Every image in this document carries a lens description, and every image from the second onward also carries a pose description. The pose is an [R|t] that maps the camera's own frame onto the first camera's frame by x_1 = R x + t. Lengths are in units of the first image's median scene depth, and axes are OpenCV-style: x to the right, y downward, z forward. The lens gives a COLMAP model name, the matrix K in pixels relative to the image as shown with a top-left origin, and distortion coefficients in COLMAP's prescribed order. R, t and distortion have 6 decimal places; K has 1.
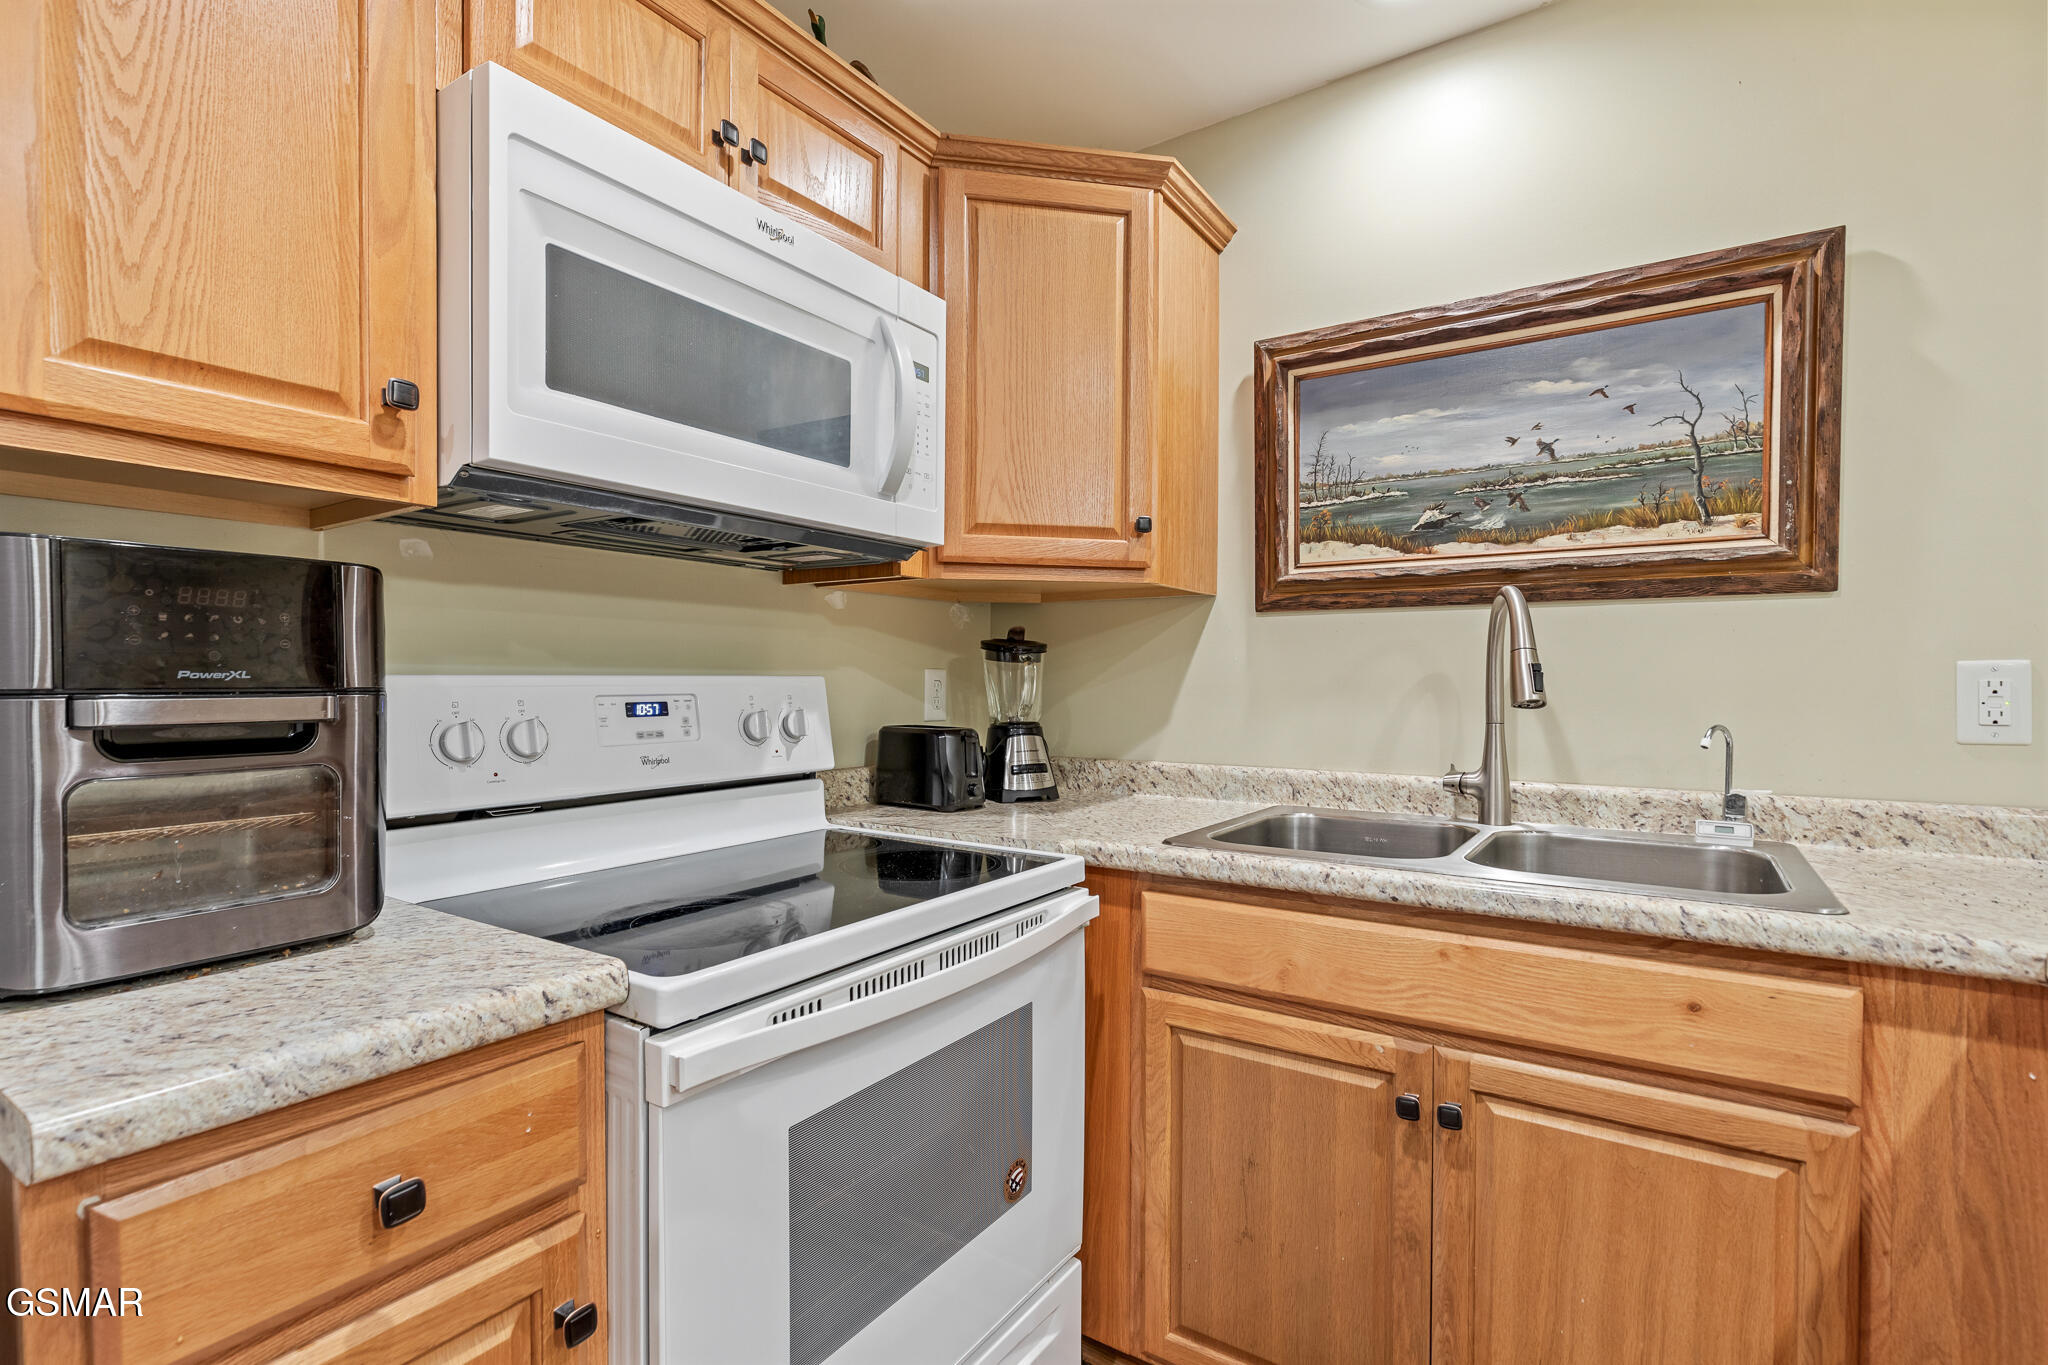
lens RADIAL K [[959.8, 0, 1017.6], [0, 959.8, 692.3], [0, 0, 1]] dist [0.020866, 0.000206]
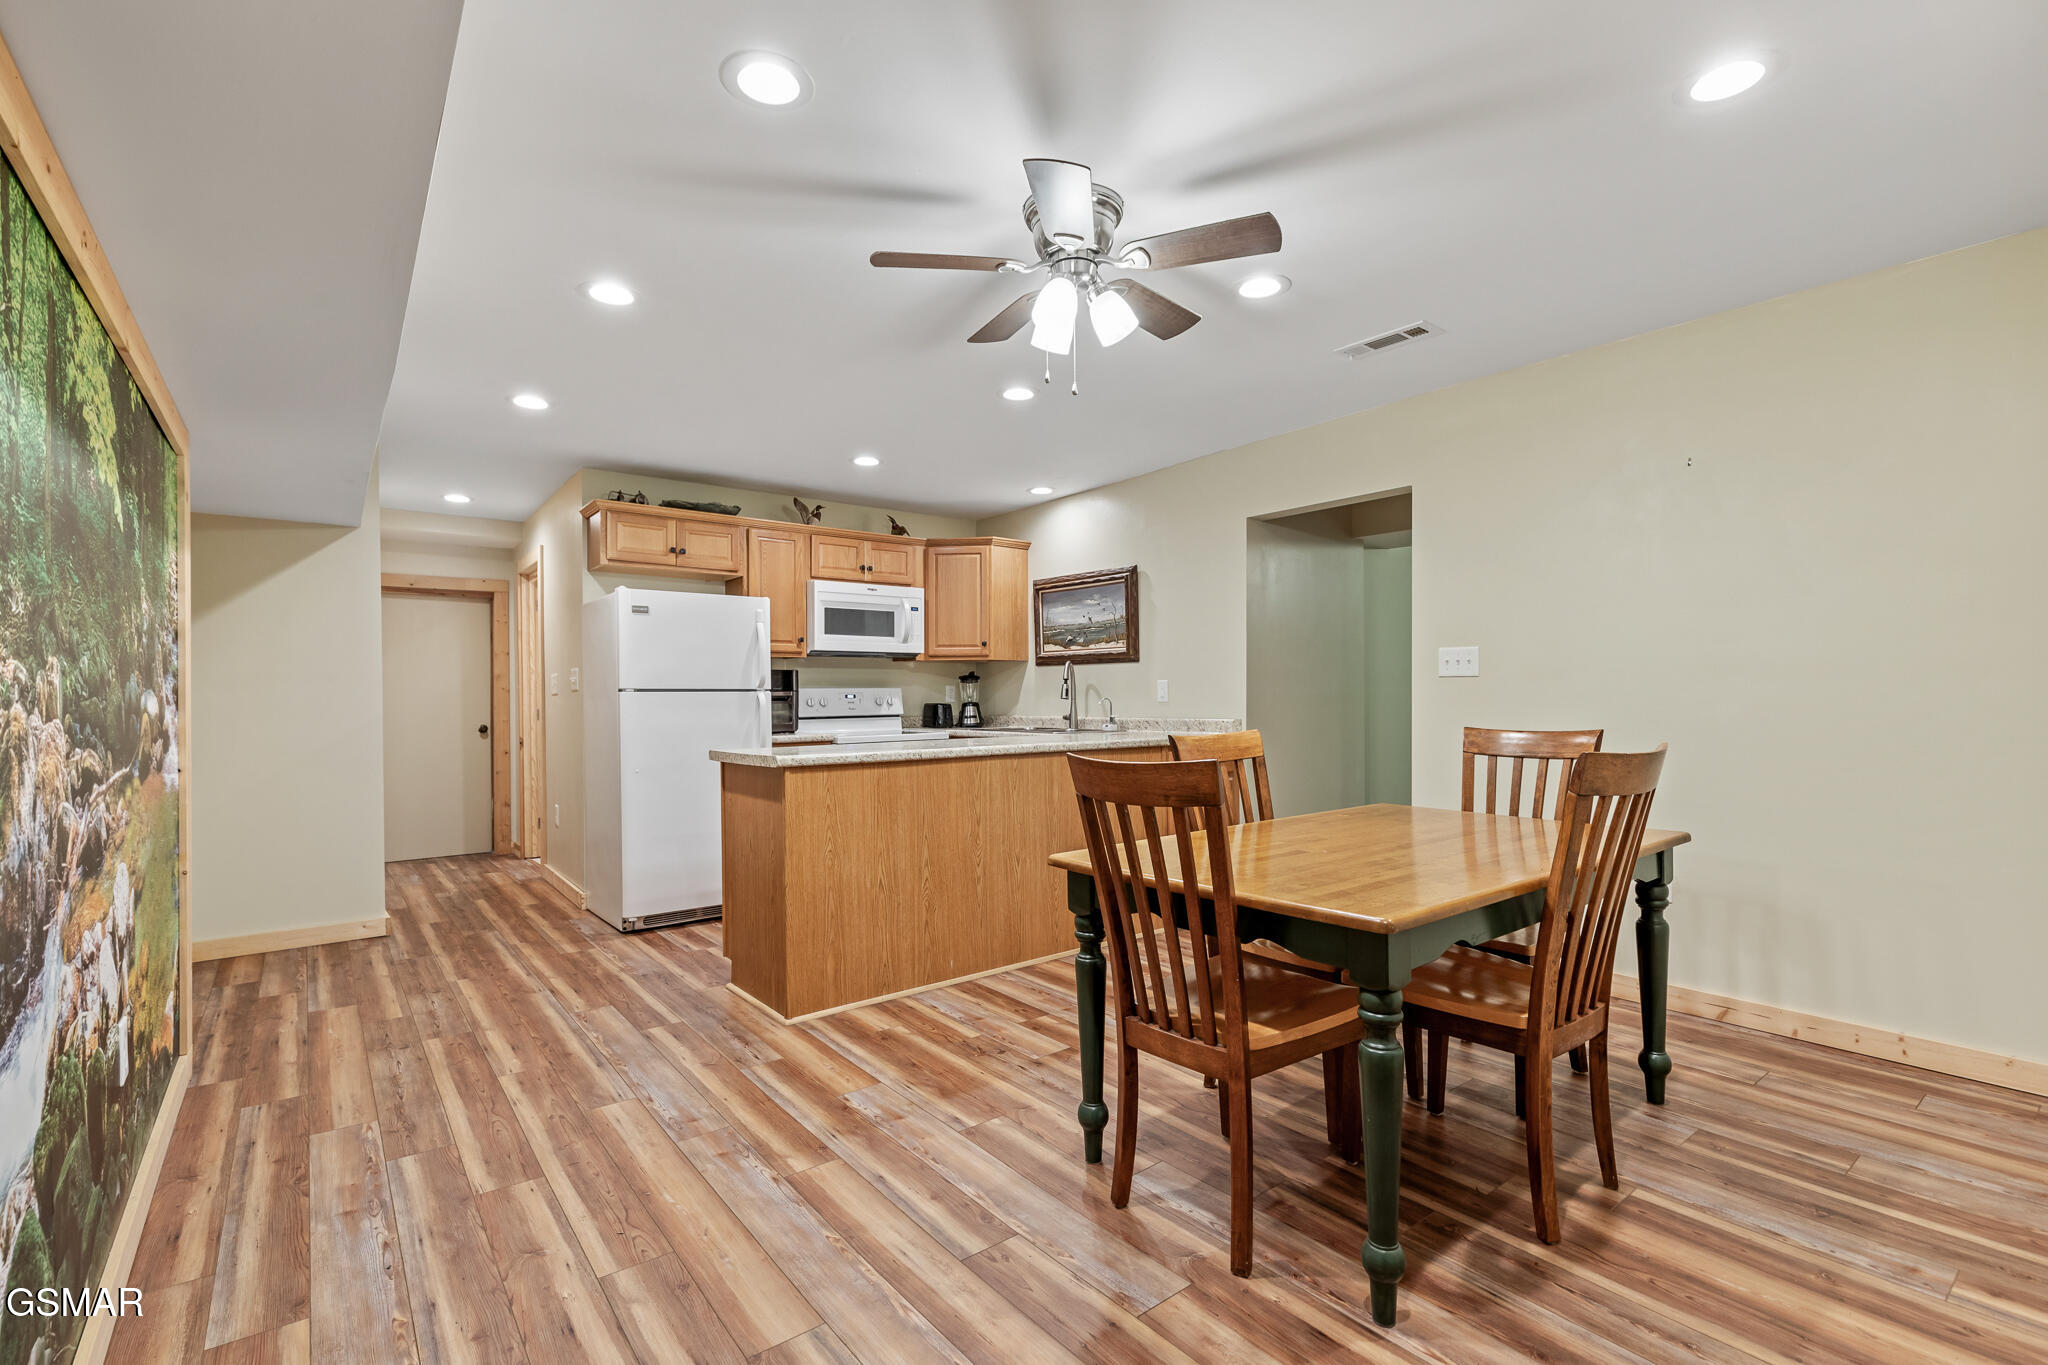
lens RADIAL K [[924.2, 0, 1025.6], [0, 924.2, 690.2], [0, 0, 1]] dist [0.005956, -0.000137]
pose [[0.953735, -0.011553, -0.300427, 1.380097], [0.006602, 0.999825, -0.017490, 0.058861], [0.300576, 0.014697, 0.953645, -2.316246]]
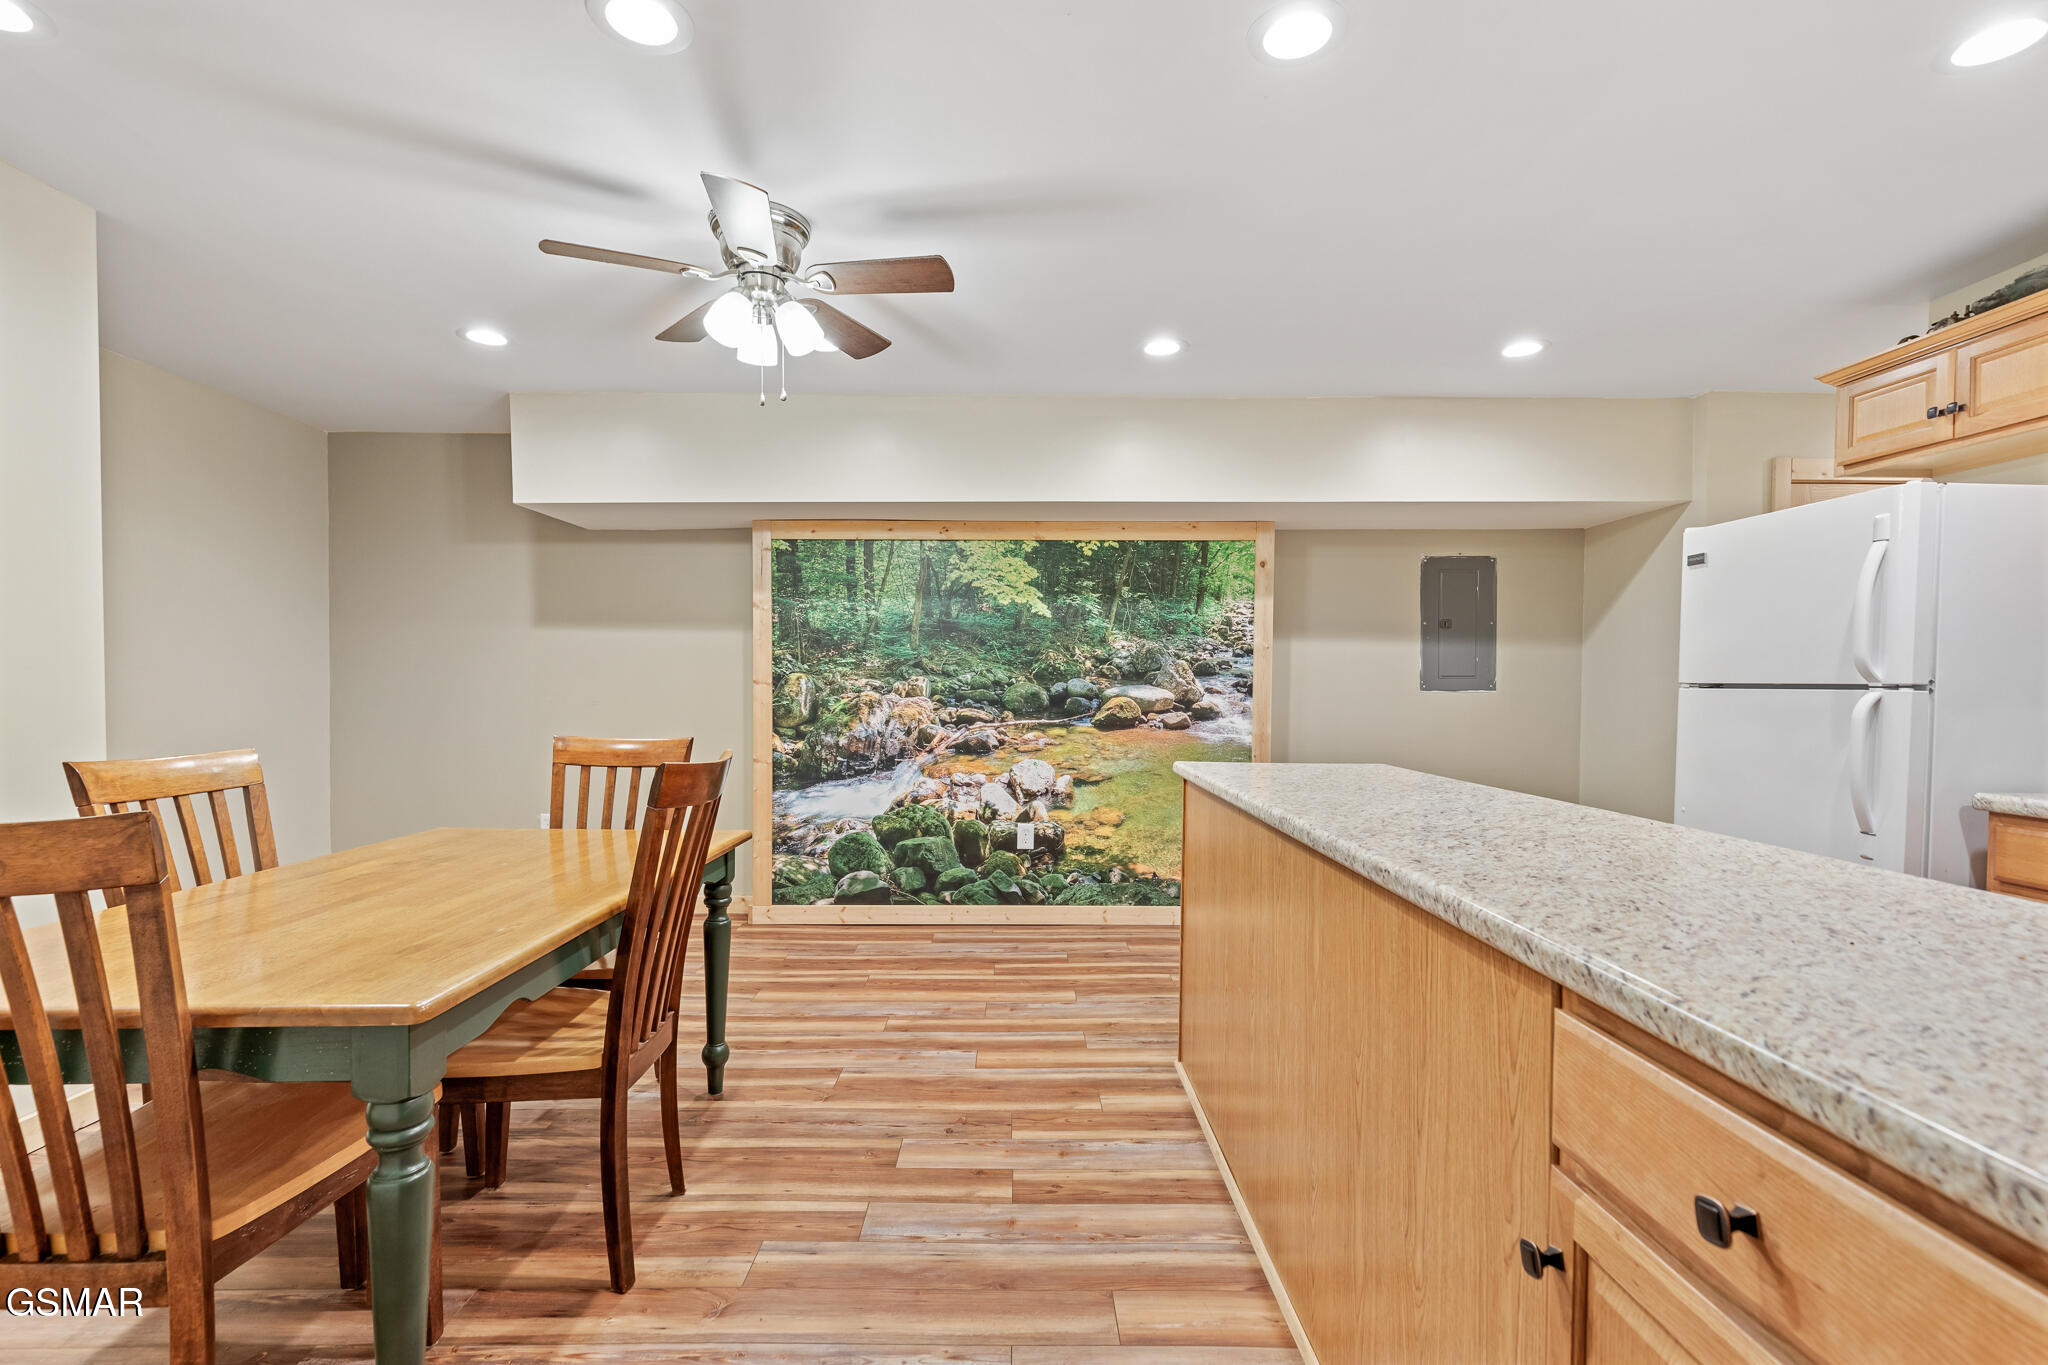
lens RADIAL K [[924.2, 0, 1016.1], [0, 924.2, 686.7], [0, 0, 1]] dist [0.005956, -0.000137]
pose [[-0.823940, -0.003733, -0.566665, 1.538356], [-0.013292, 0.999830, 0.012740, 0.002182], [0.566521, 0.018029, -0.823850, 0.654880]]
